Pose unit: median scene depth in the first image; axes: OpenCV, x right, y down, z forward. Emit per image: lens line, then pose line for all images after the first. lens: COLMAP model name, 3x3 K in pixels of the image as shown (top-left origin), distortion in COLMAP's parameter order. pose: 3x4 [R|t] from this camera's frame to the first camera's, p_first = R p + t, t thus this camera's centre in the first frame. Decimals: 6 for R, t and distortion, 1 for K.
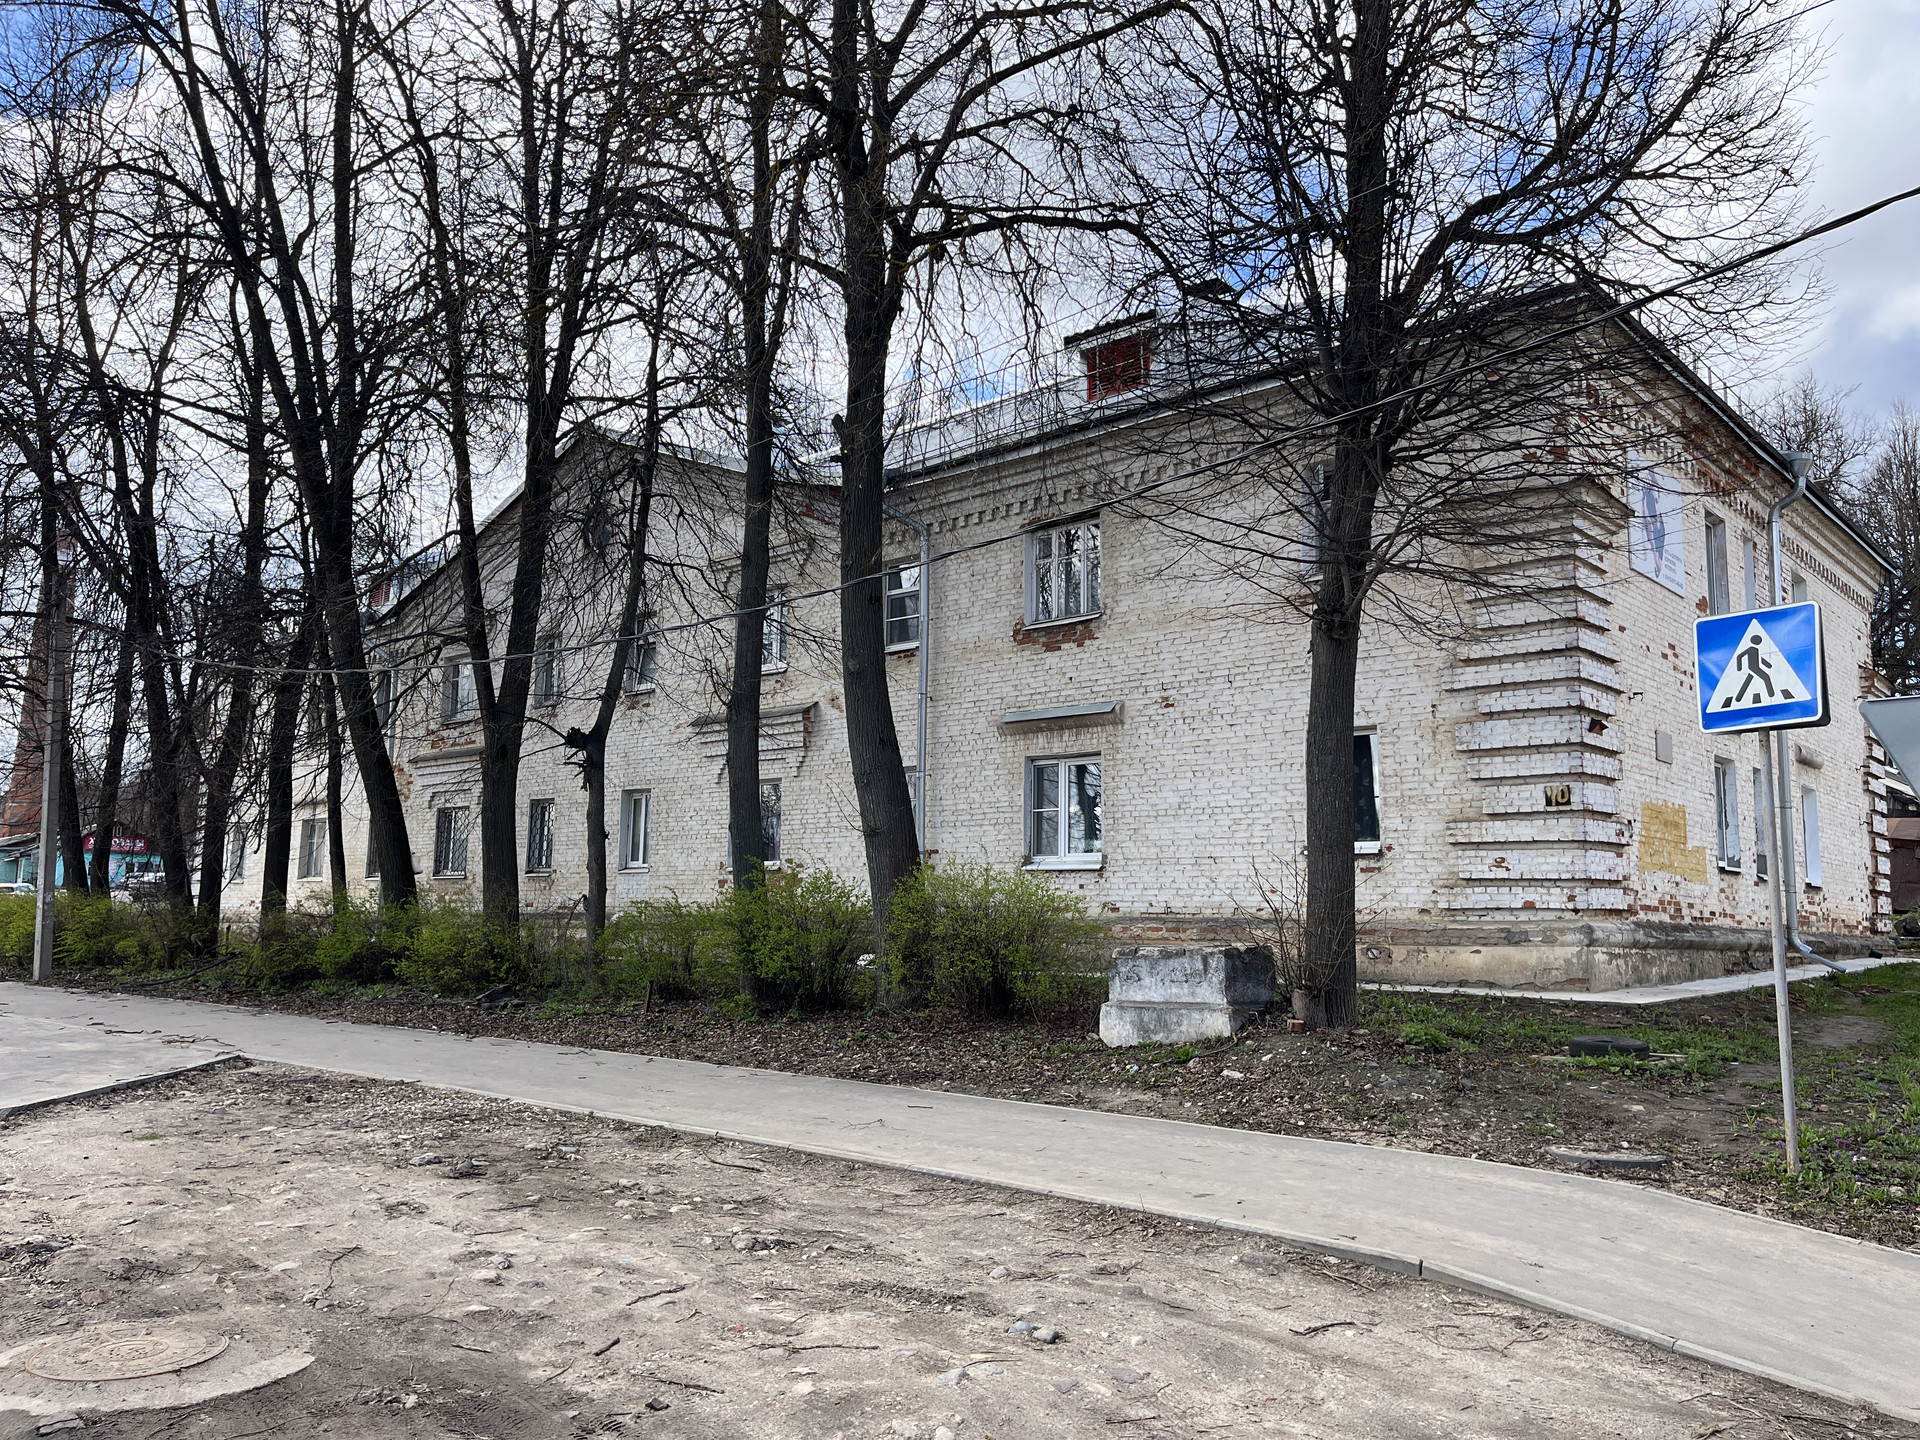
lens RADIAL K [[1459.6, 0, 969.2], [0, 1459.6, 733.1], [0, 0, 1]] dist [0.071794, -0.097306]
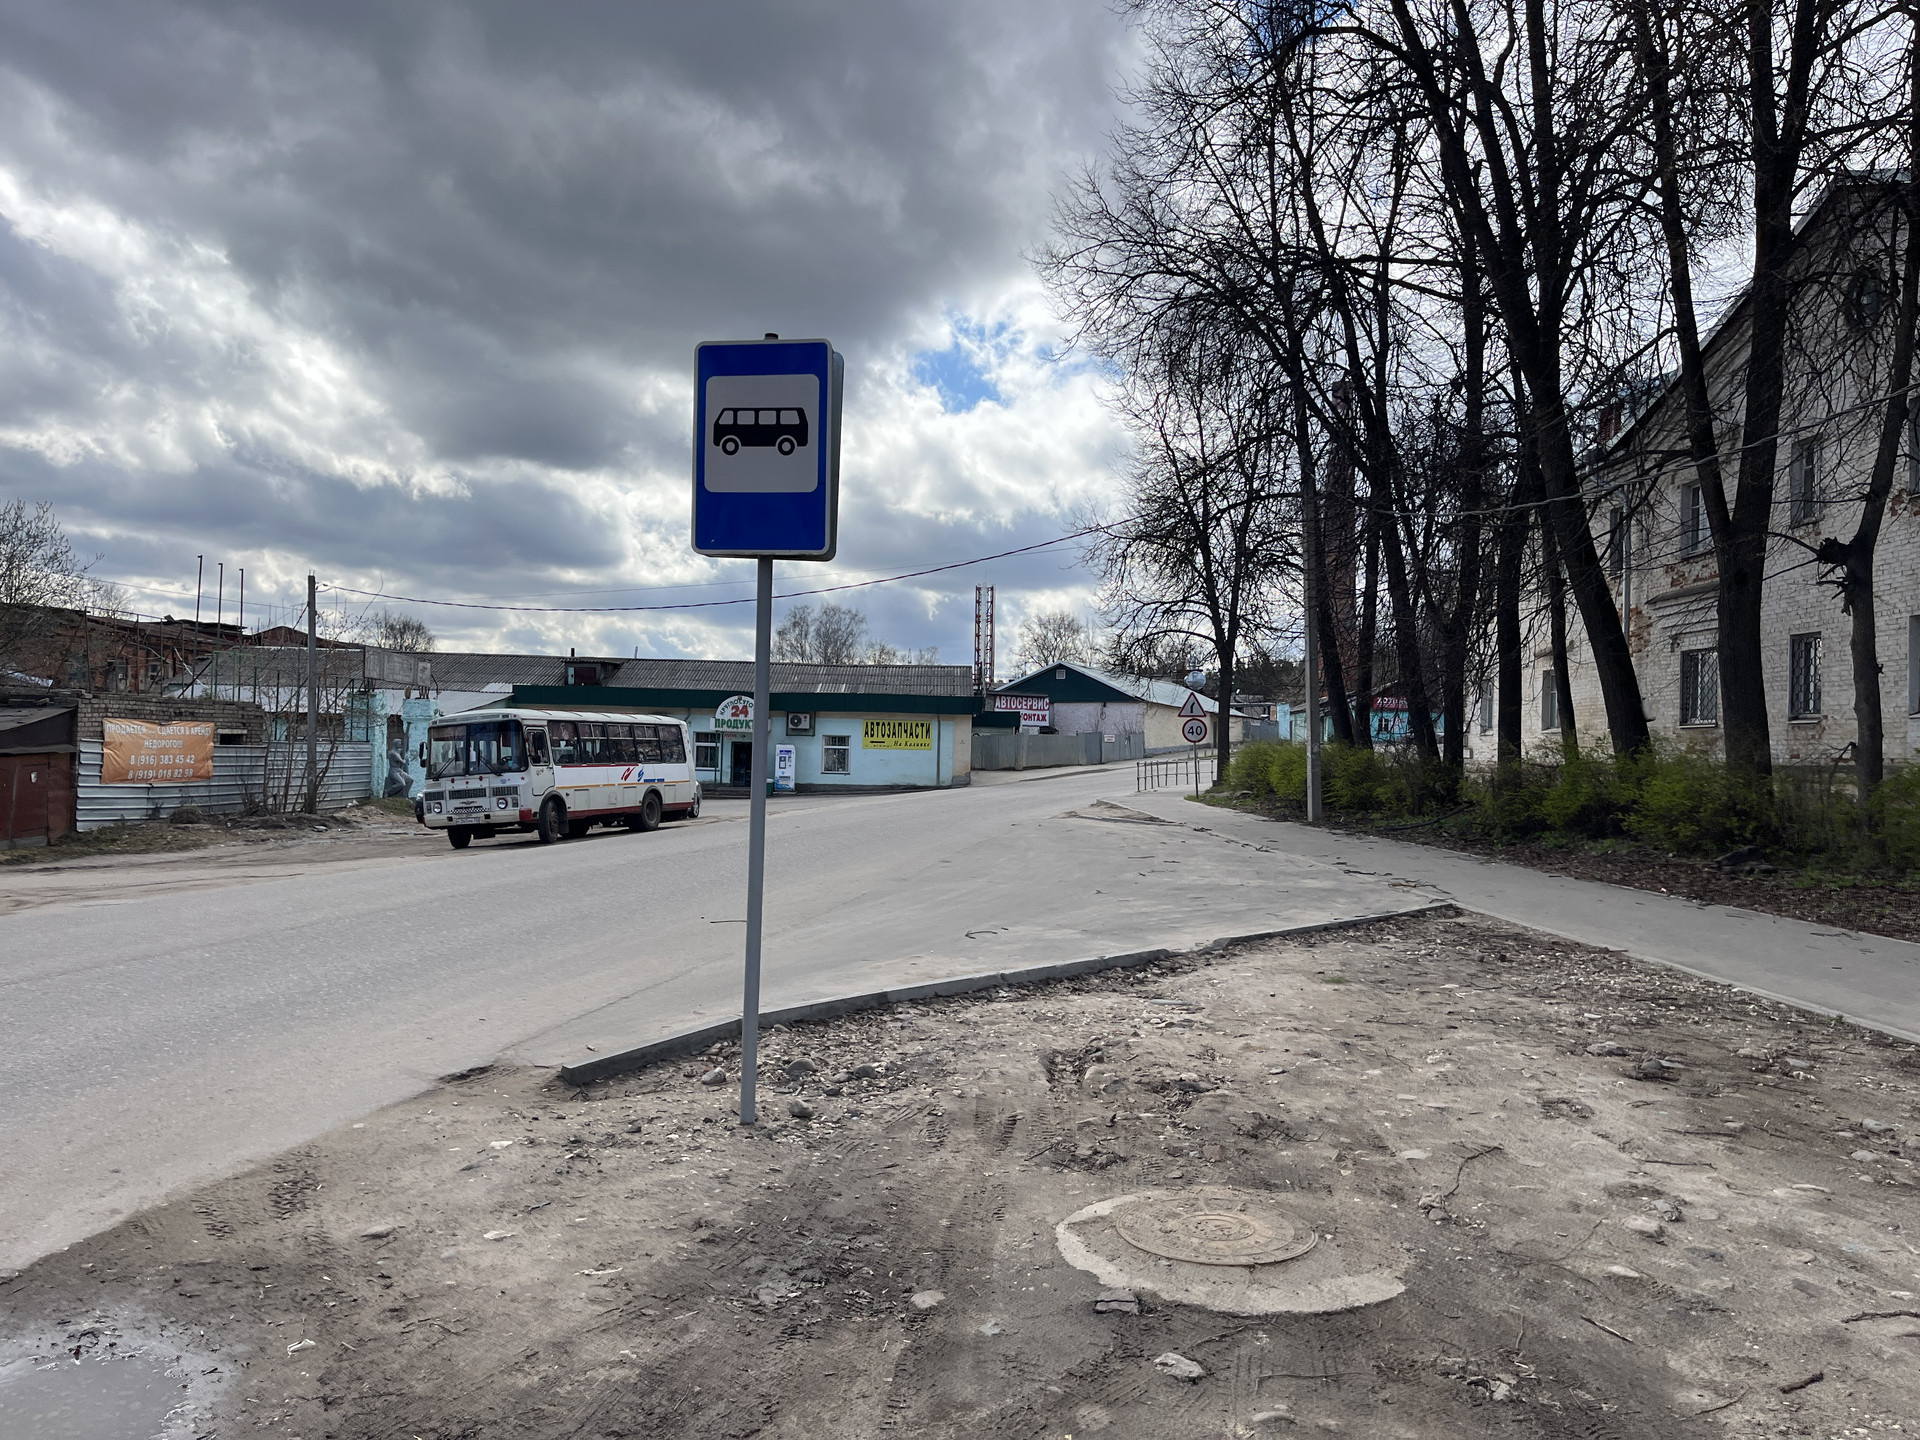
lens RADIAL K [[1459.6, 0, 966.1], [0, 1459.6, 728.4], [0, 0, 1]] dist [0.071794, -0.097306]
pose [[0.687744, -0.012343, -0.725848, -0.005958], [0.081422, 0.994858, 0.060230, 0.019344], [0.721373, -0.100523, 0.685213, 0.125179]]
